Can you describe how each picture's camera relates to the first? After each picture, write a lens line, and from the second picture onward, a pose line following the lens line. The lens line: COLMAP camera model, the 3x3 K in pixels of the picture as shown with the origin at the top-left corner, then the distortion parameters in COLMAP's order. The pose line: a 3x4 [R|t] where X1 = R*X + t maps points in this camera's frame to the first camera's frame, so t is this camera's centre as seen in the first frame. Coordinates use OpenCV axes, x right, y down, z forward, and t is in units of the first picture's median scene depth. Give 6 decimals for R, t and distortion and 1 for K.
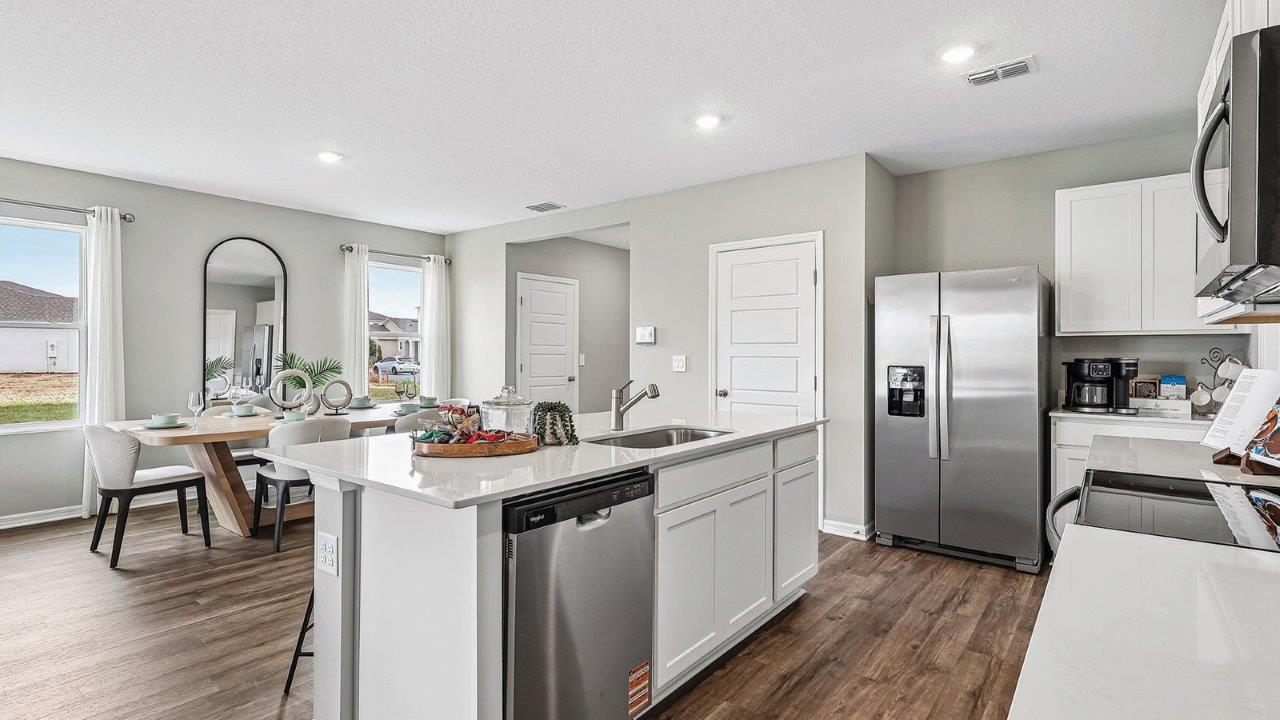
lens RADIAL K [[605.7, 0, 639.4], [0, 605.7, 351.9], [0, 0, 1]] dist [0.005691, 0.000290]
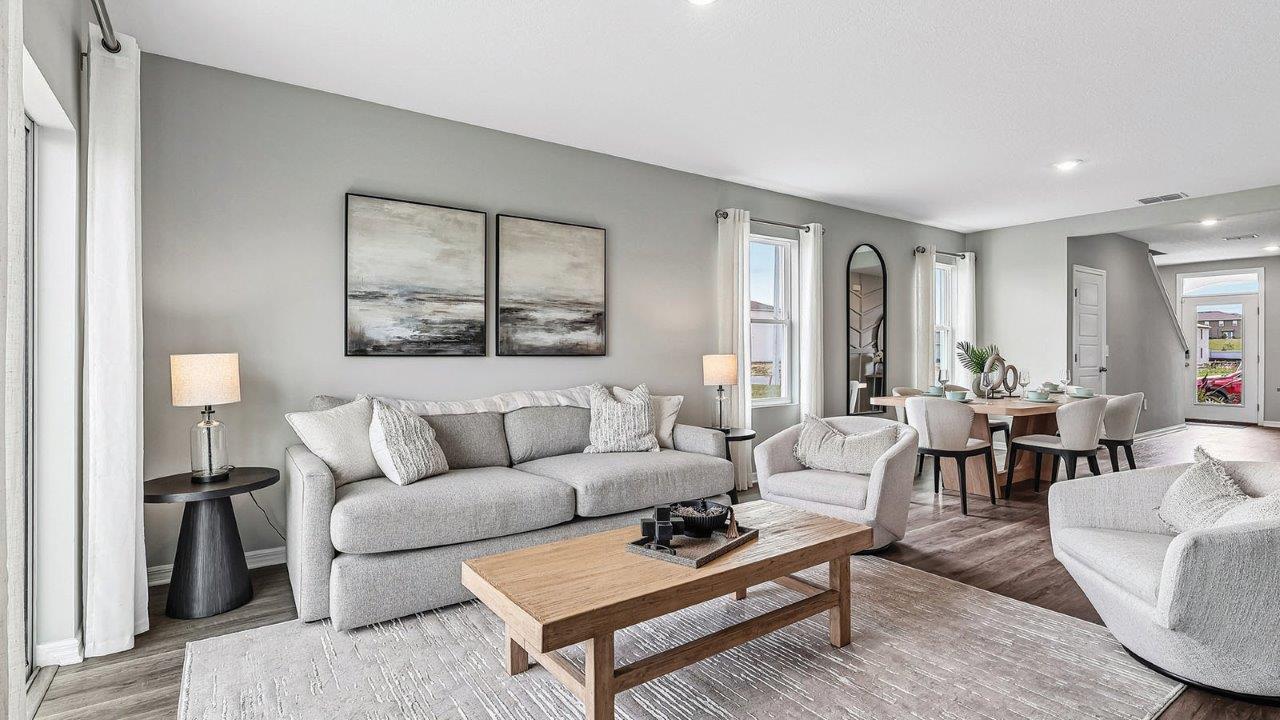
lens RADIAL K [[605.7, 0, 643.8], [0, 605.7, 355.7], [0, 0, 1]] dist [0.005691, 0.000290]
pose [[0.961988, 0.002352, -0.273082, -0.662360], [0.000976, 0.999927, 0.012047, 0.010189], [0.273090, -0.011856, 0.961915, -0.205813]]
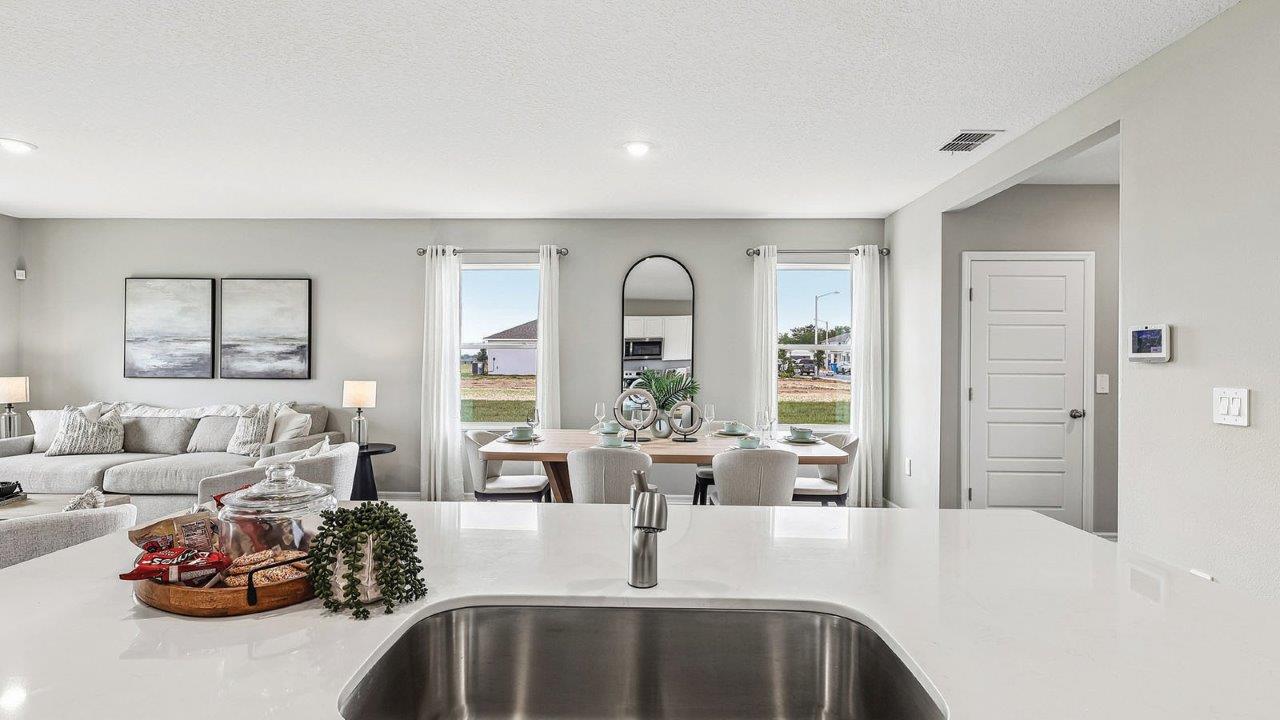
lens RADIAL K [[605.7, 0, 646.0], [0, 605.7, 359.9], [0, 0, 1]] dist [0.005691, 0.000290]
pose [[0.608707, 0.000611, -0.793395, 0.128527], [-0.001963, 0.999998, -0.000736, -0.010773], [0.793393, 0.002005, 0.608706, 0.325021]]
